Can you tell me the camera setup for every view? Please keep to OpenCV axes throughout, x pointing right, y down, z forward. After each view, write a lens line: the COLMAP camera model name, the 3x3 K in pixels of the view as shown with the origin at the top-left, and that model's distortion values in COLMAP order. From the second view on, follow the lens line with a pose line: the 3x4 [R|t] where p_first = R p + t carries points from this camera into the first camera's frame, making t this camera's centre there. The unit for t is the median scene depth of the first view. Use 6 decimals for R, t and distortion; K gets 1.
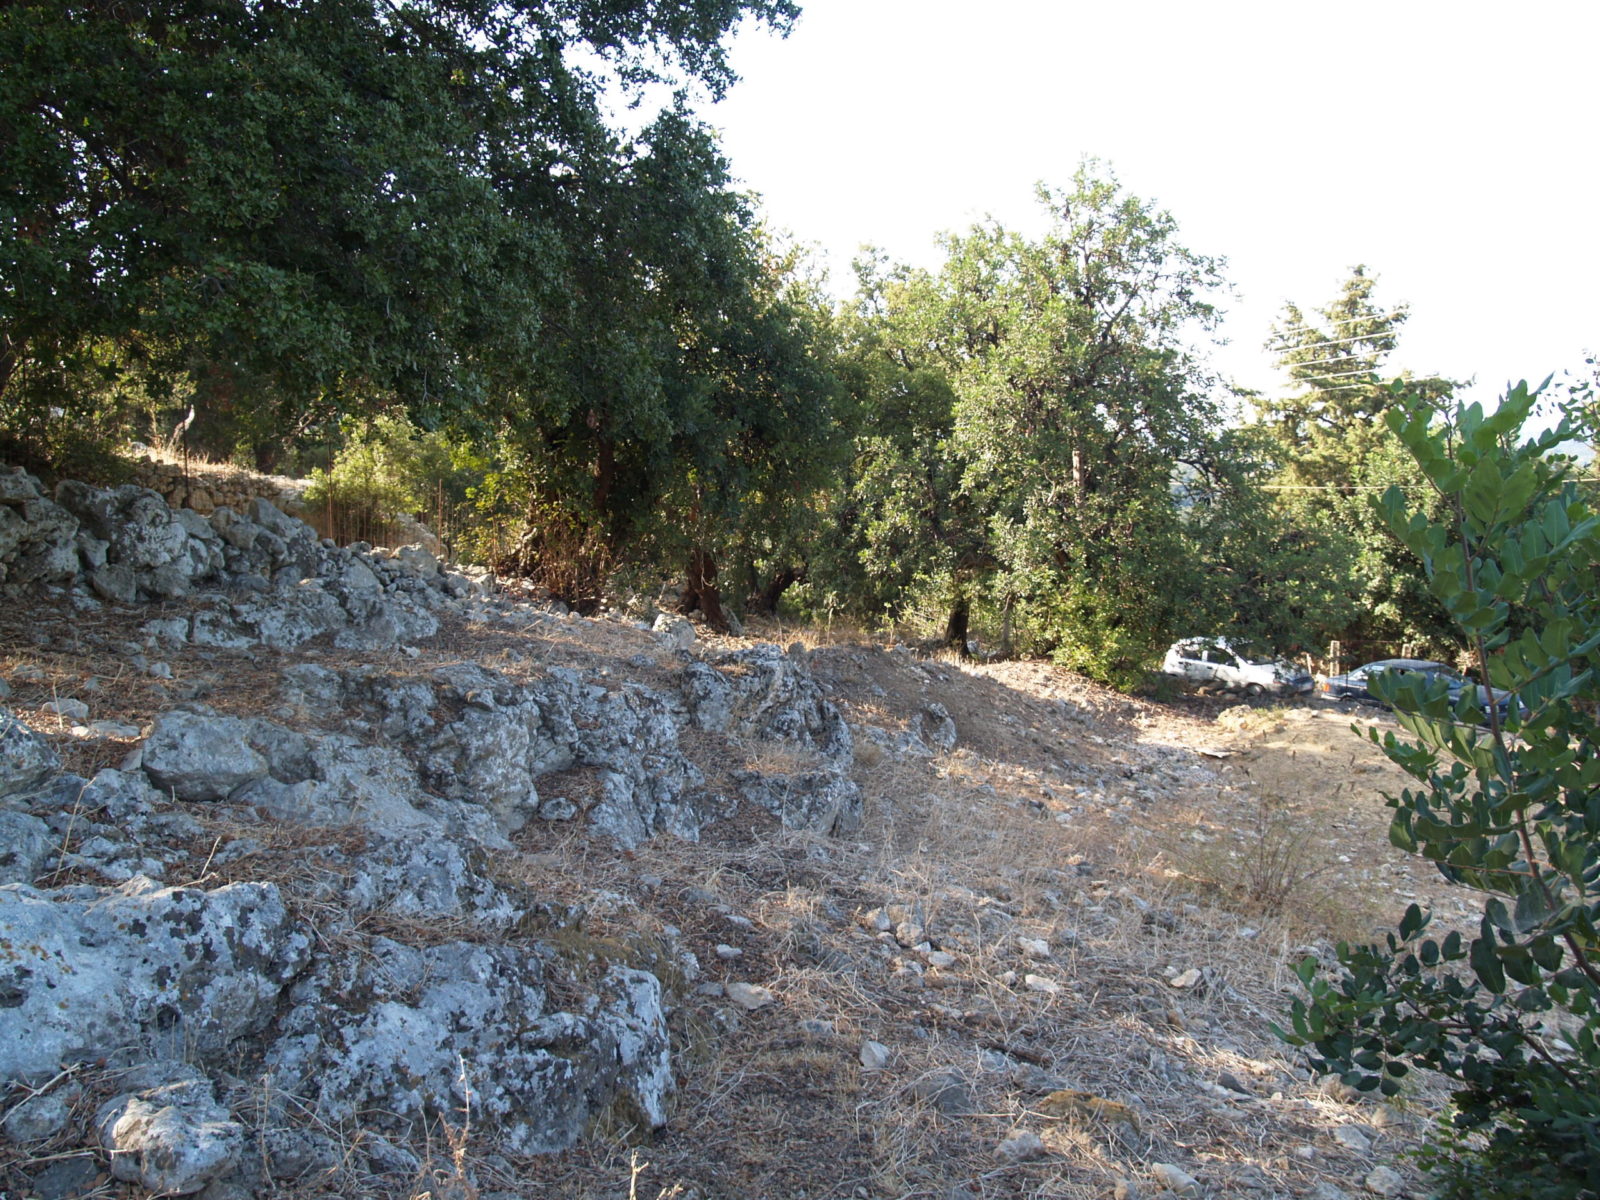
lens RADIAL K [[1239.1, 0, 800.0], [0, 1239.1, 600.0], [0, 0, 1]] dist [-0.164465, 0.216582]
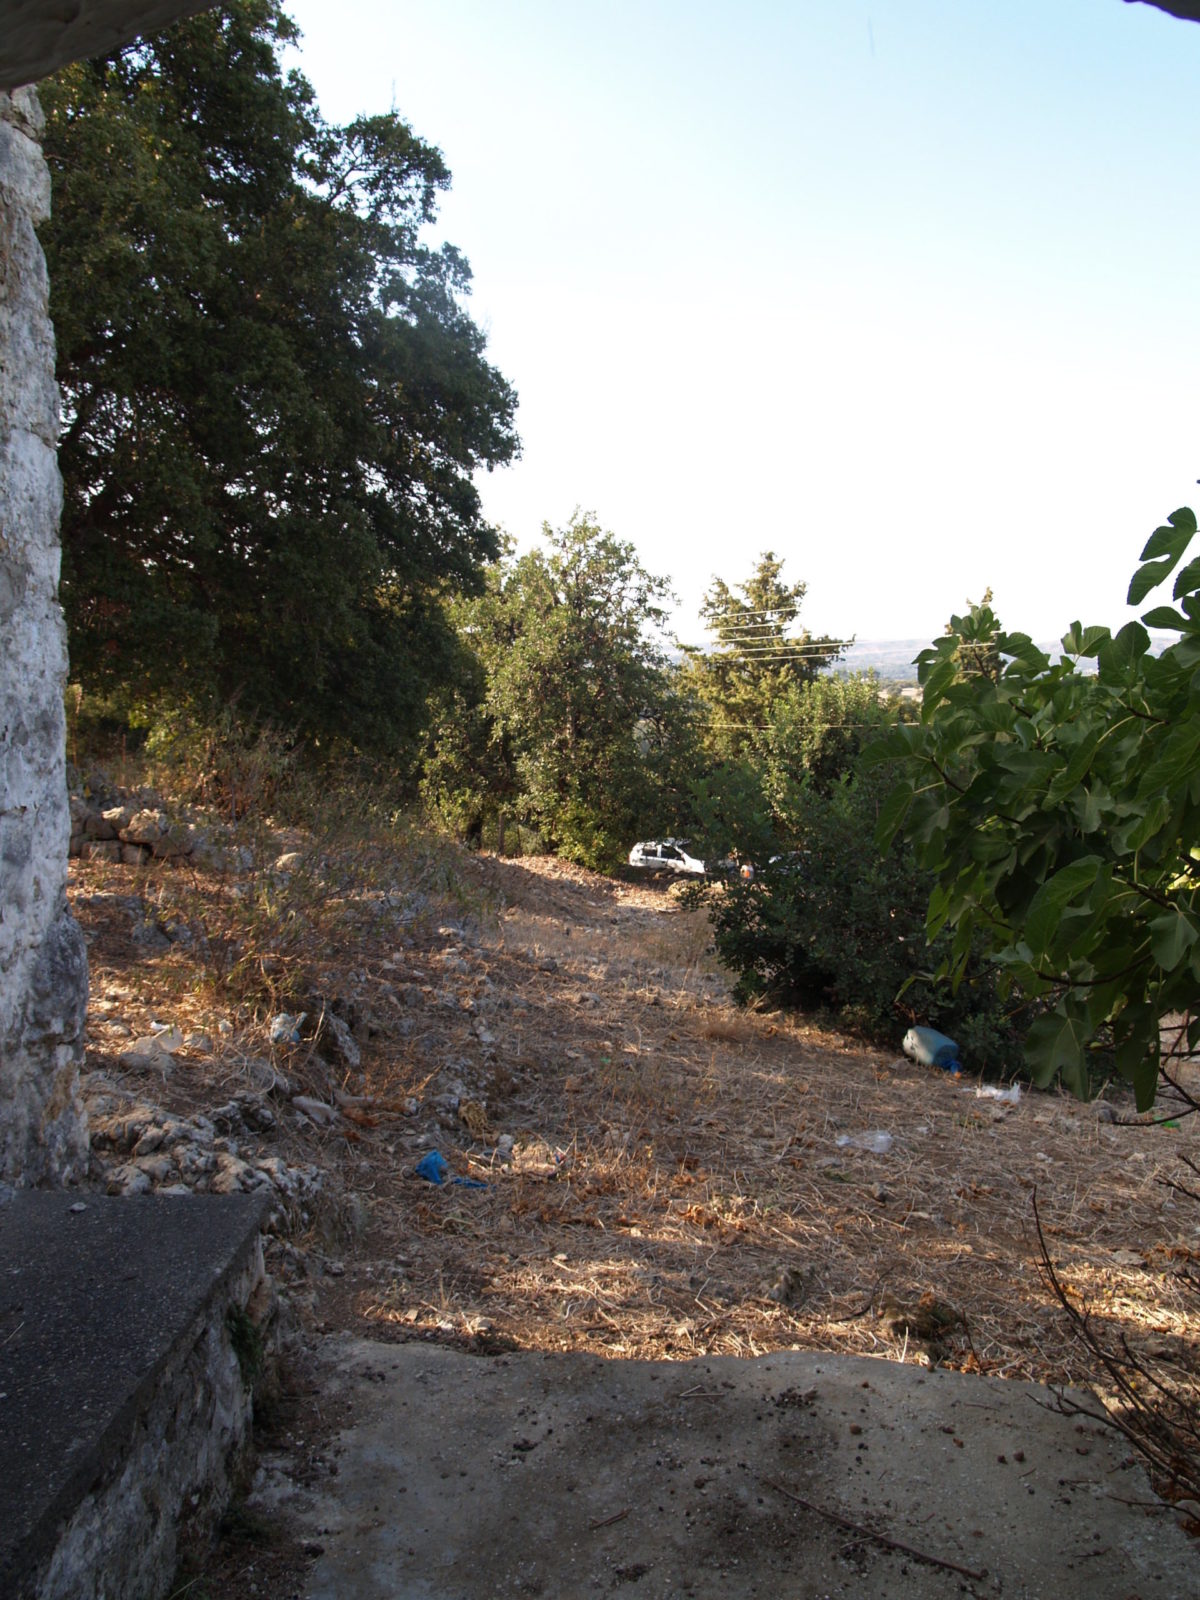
lens RADIAL K [[1239.1, 0, 600.0], [0, 1239.1, 800.0], [0, 0, 1]] dist [-0.164465, 0.216582]
pose [[0.962600, -0.015106, 0.270505, -0.135427], [0.017957, 0.999806, -0.008064, -0.002627], [-0.270331, 0.012620, 0.962685, -0.406745]]
